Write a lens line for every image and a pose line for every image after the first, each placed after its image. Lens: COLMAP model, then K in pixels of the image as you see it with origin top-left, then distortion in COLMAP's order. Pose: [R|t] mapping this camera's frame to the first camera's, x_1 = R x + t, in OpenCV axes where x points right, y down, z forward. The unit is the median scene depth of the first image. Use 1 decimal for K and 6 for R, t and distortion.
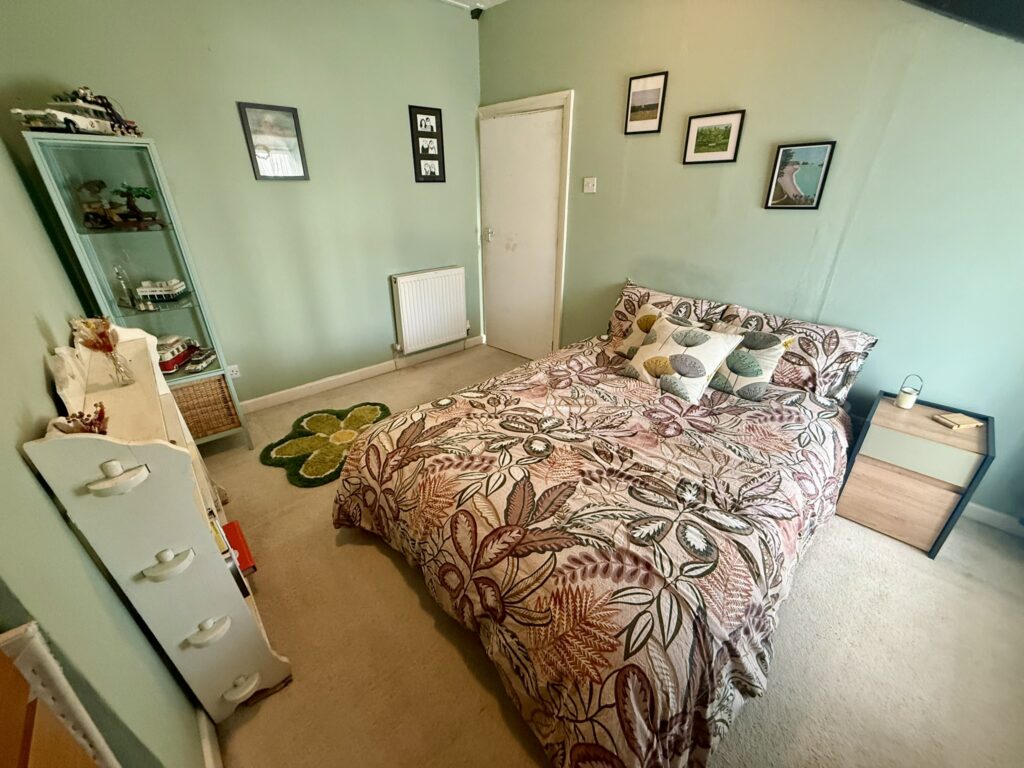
lens RADIAL K [[407.5, 0, 513.1], [0, 407.5, 381.3], [0, 0, 1]] dist [0.000668, -0.000040]
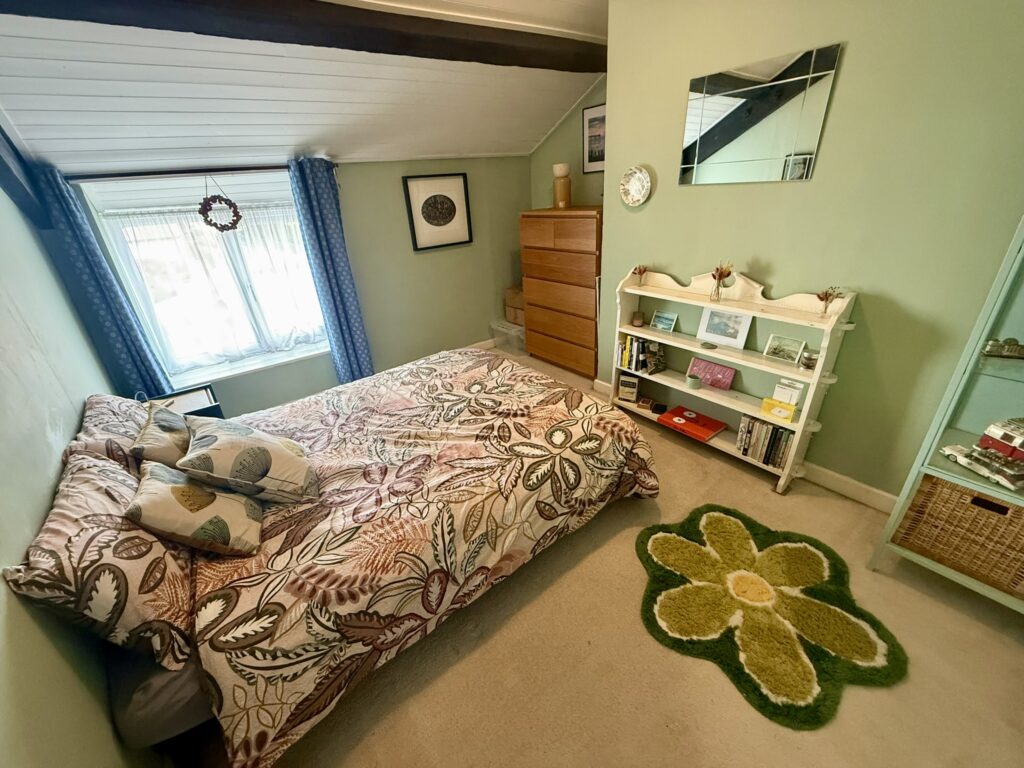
lens RADIAL K [[407.5, 0, 514.0], [0, 407.5, 381.1], [0, 0, 1]] dist [0.000668, -0.000040]
pose [[-0.995826, 0.026976, 0.087196, -0.170268], [0.084903, 0.624434, 0.776449, -0.827293], [-0.033502, 0.780612, -0.624118, 1.650625]]
